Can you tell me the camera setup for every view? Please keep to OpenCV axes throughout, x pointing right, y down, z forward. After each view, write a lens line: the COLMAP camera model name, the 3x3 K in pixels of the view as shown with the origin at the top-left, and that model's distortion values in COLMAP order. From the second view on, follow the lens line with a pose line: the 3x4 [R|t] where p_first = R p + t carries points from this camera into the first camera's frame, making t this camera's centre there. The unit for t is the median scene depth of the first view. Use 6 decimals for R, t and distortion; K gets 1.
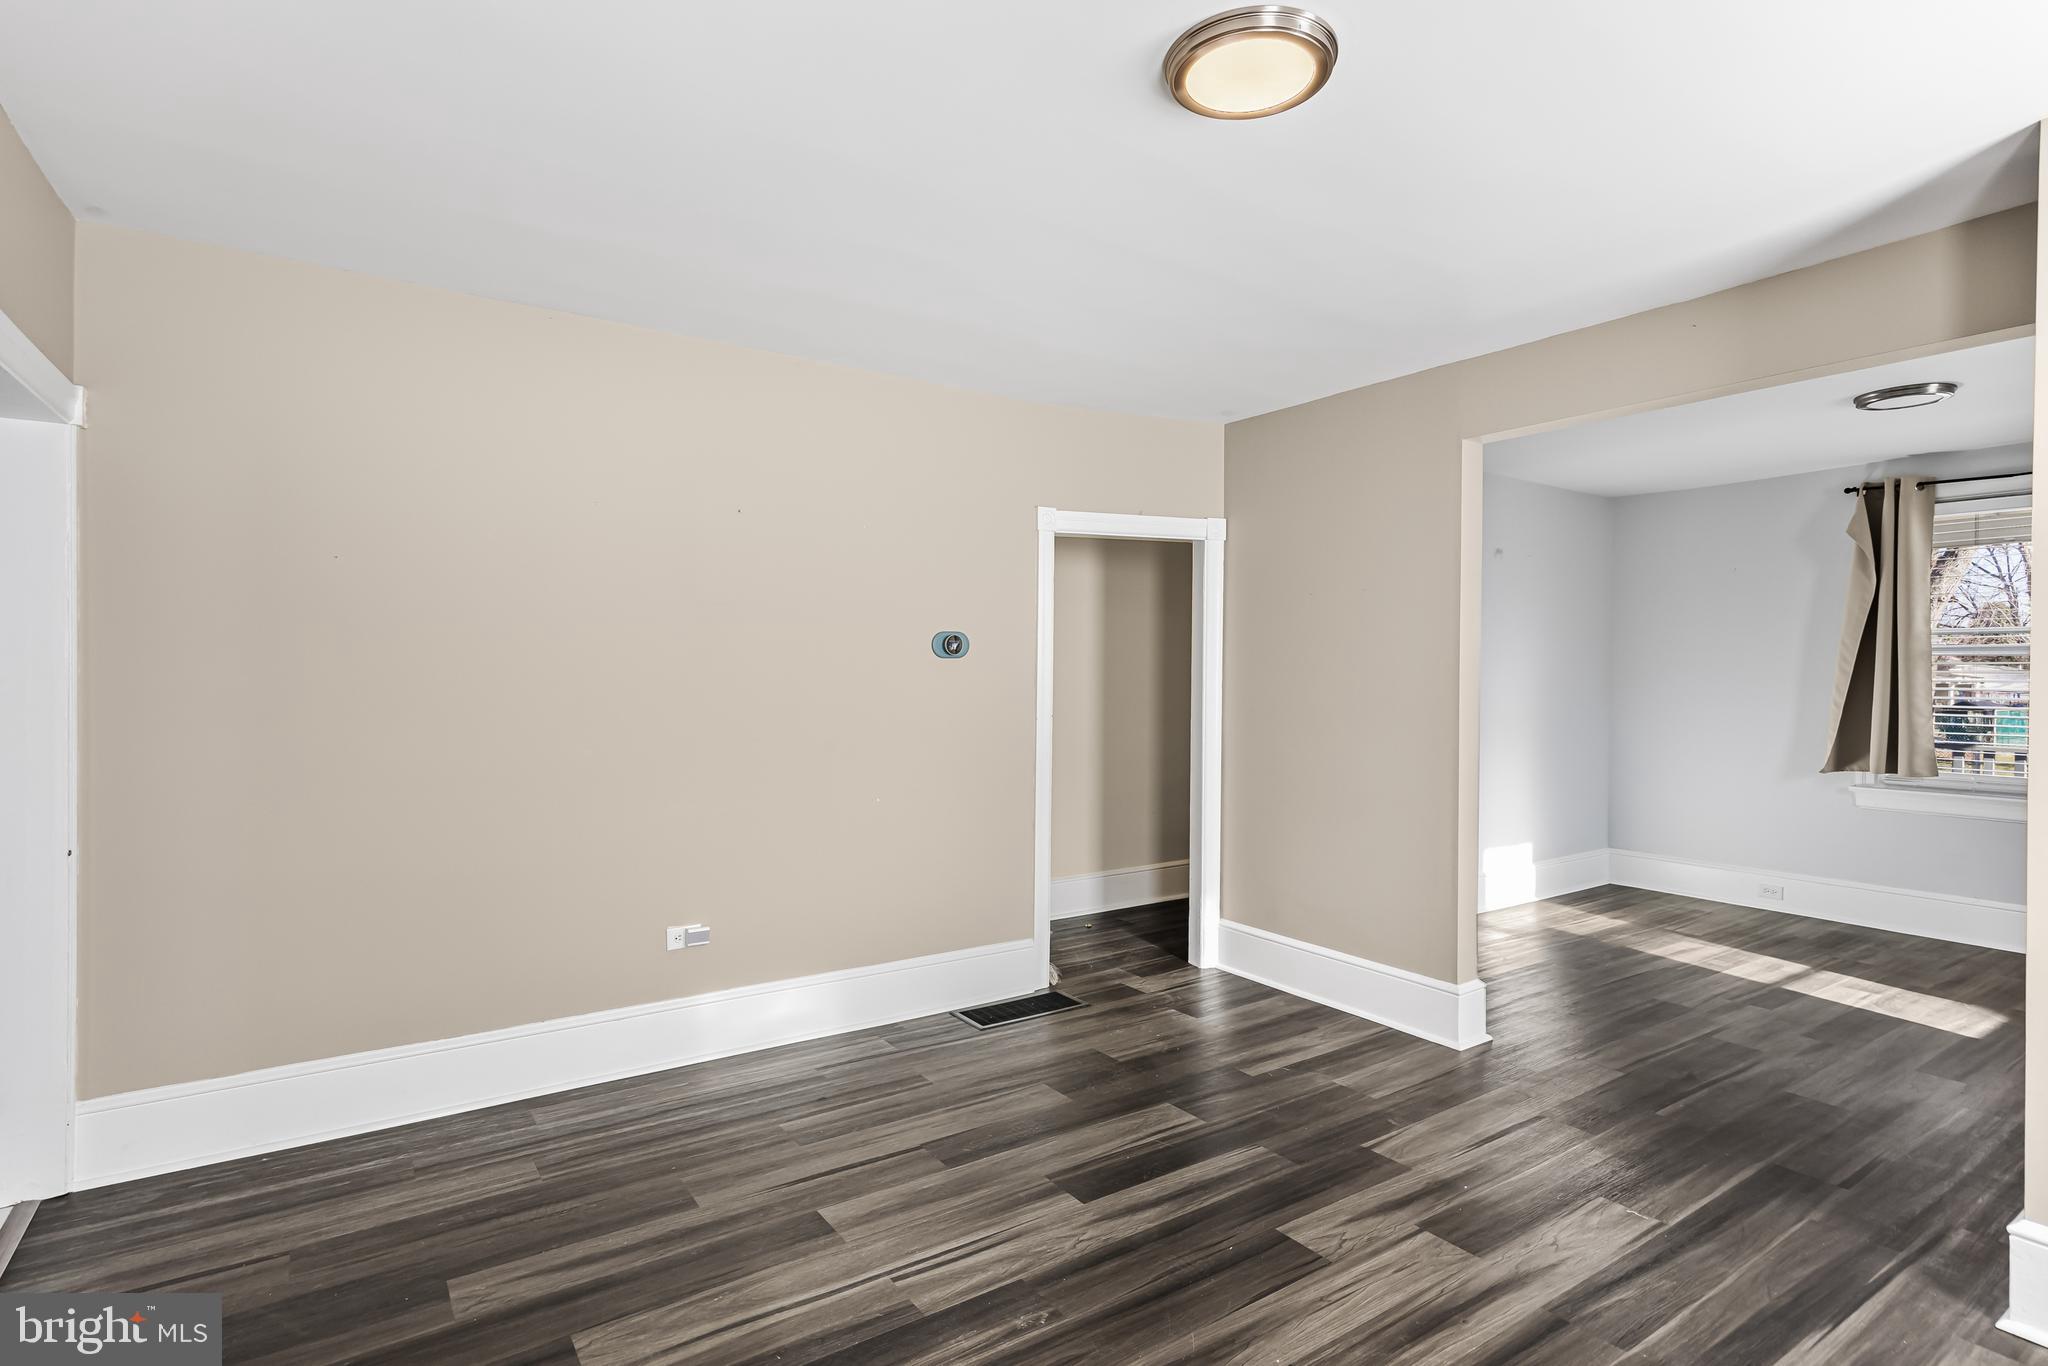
lens RADIAL K [[997.2, 0, 1014.8], [0, 997.2, 680.6], [0, 0, 1]] dist [-0.000493, 0.000032]
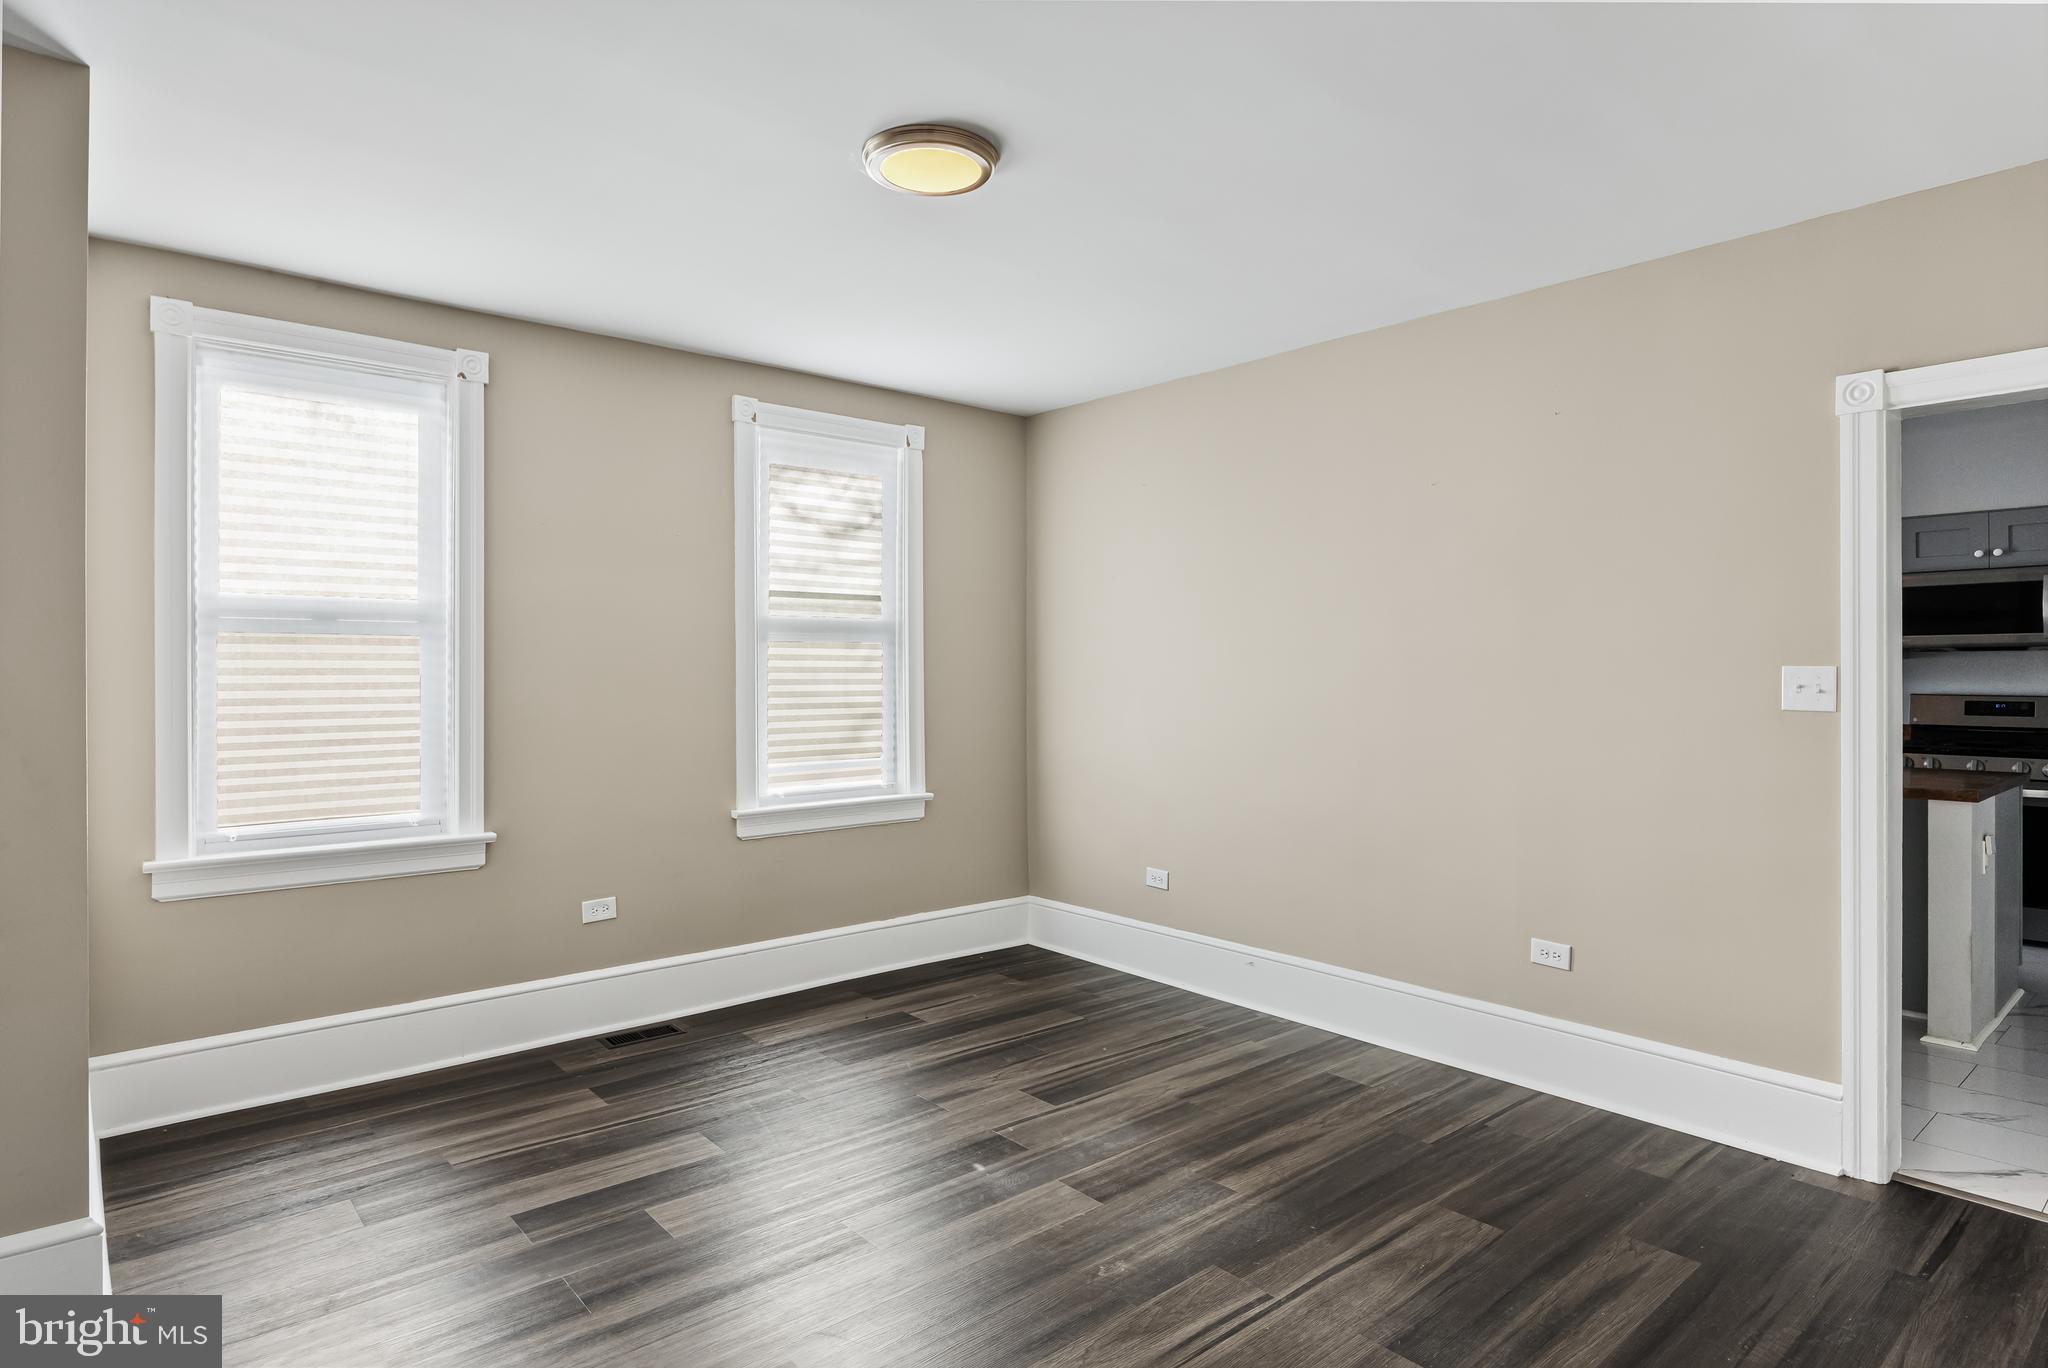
lens RADIAL K [[1117.0, 0, 1034.2], [0, 1117.0, 669.9], [0, 0, 1]] dist [0.000259, -0.000802]
pose [[-0.991971, -0.006546, -0.126299, 0.216754], [-0.007087, 0.999968, 0.003831, 0.010403], [0.126270, 0.004695, -0.991985, 1.858551]]
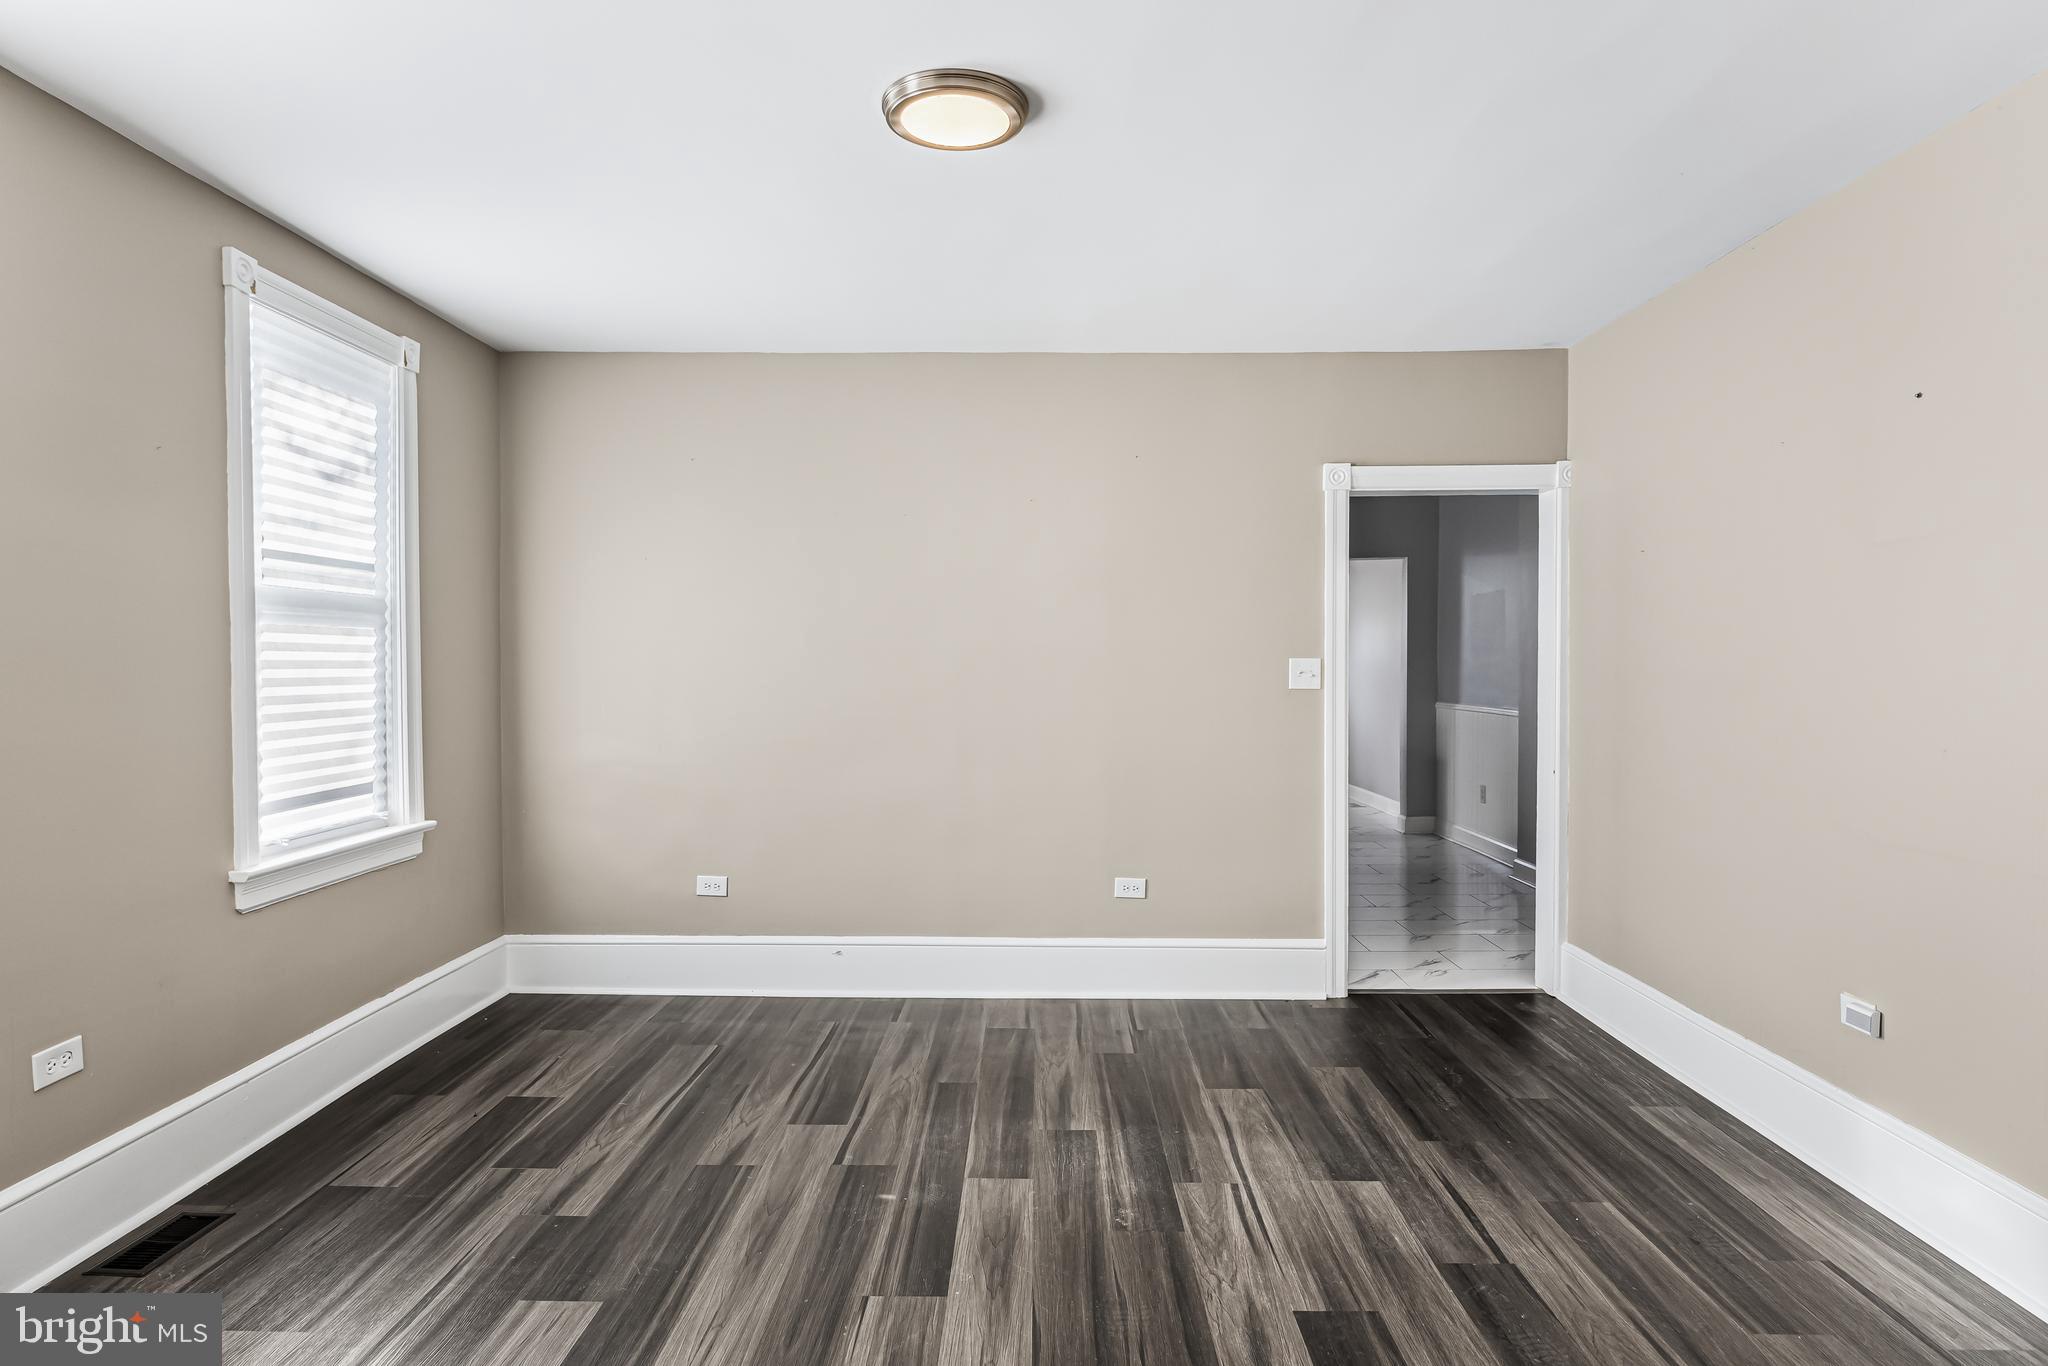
lens RADIAL K [[1133.3, 0, 1018.0], [0, 1133.3, 673.7], [0, 0, 1]] dist [-0.015042, -0.001628]
pose [[-0.571669, 0.004719, -0.820471, 0.978575], [-0.005607, 0.999938, 0.009658, 0.014287], [0.820465, 0.010121, -0.571607, 1.406969]]
